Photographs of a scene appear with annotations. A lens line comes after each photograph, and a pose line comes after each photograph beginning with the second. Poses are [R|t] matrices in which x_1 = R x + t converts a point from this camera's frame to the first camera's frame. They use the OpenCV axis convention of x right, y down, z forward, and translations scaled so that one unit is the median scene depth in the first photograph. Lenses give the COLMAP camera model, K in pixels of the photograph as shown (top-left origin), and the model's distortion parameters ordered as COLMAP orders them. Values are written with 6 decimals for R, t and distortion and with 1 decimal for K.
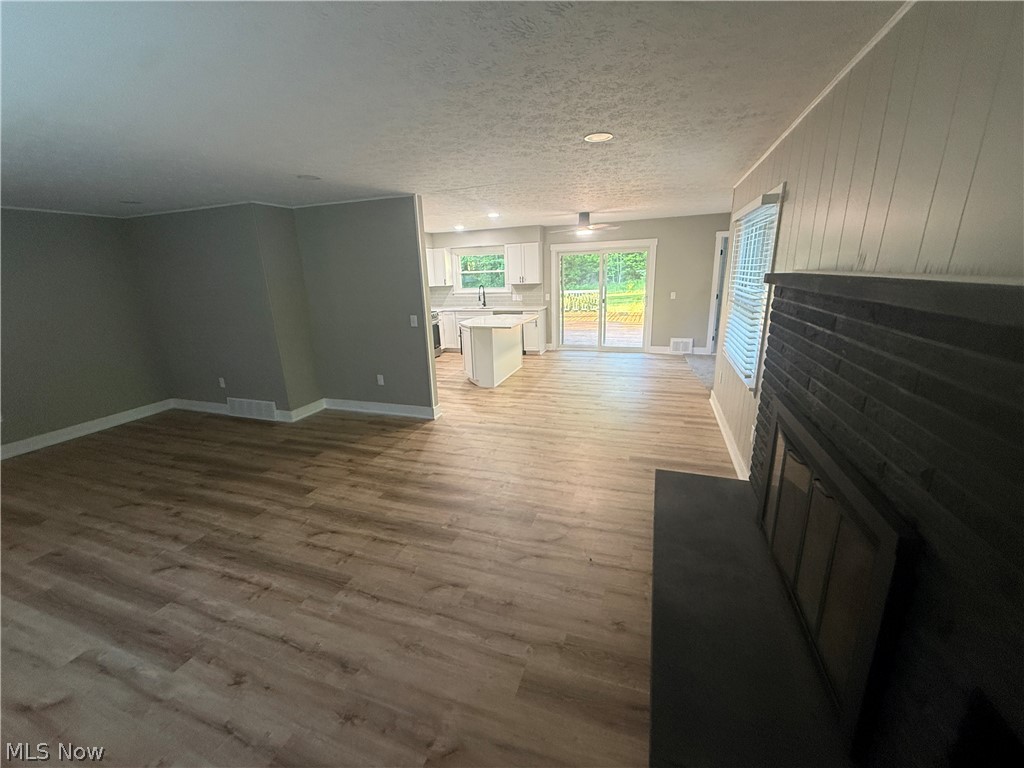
lens RADIAL K [[406.5, 0, 507.7], [0, 406.5, 383.0], [0, 0, 1]] dist [-0.001787, -0.000053]
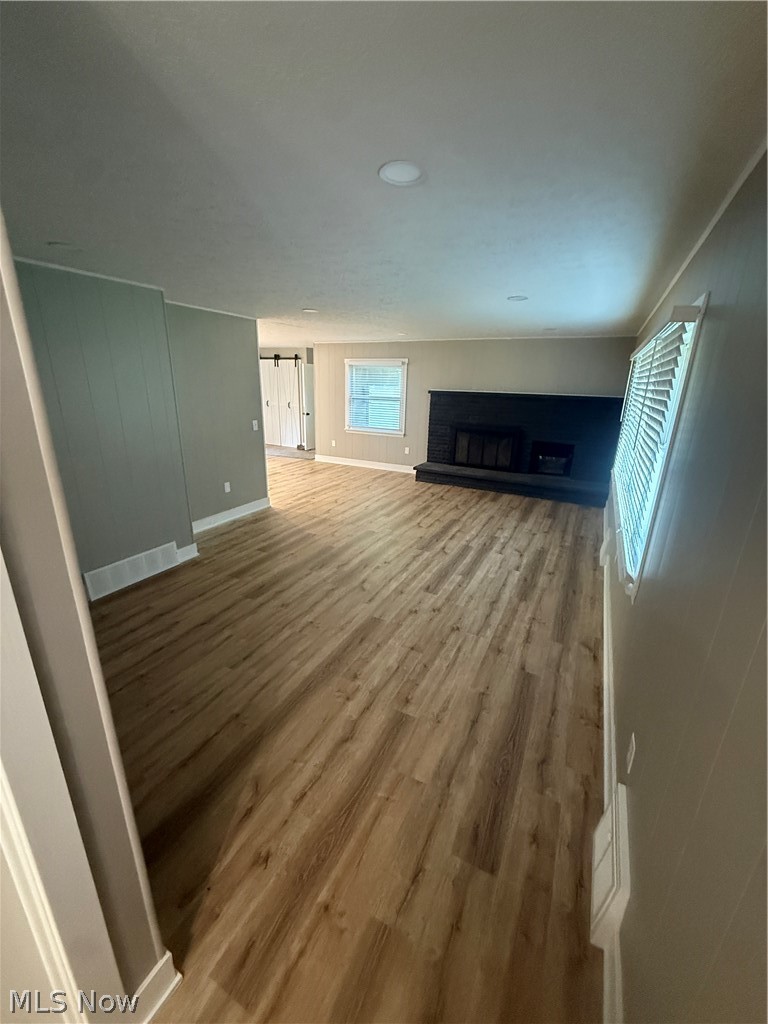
lens RADIAL K [[406.5, 0, 384.3], [0, 406.5, 507.1], [0, 0, 1]] dist [-0.001787, -0.000053]
pose [[0.130027, -0.259990, 0.956817, -1.016697], [0.237386, 0.945106, 0.224548, -0.078123], [-0.962674, 0.197937, 0.184608, 0.354988]]
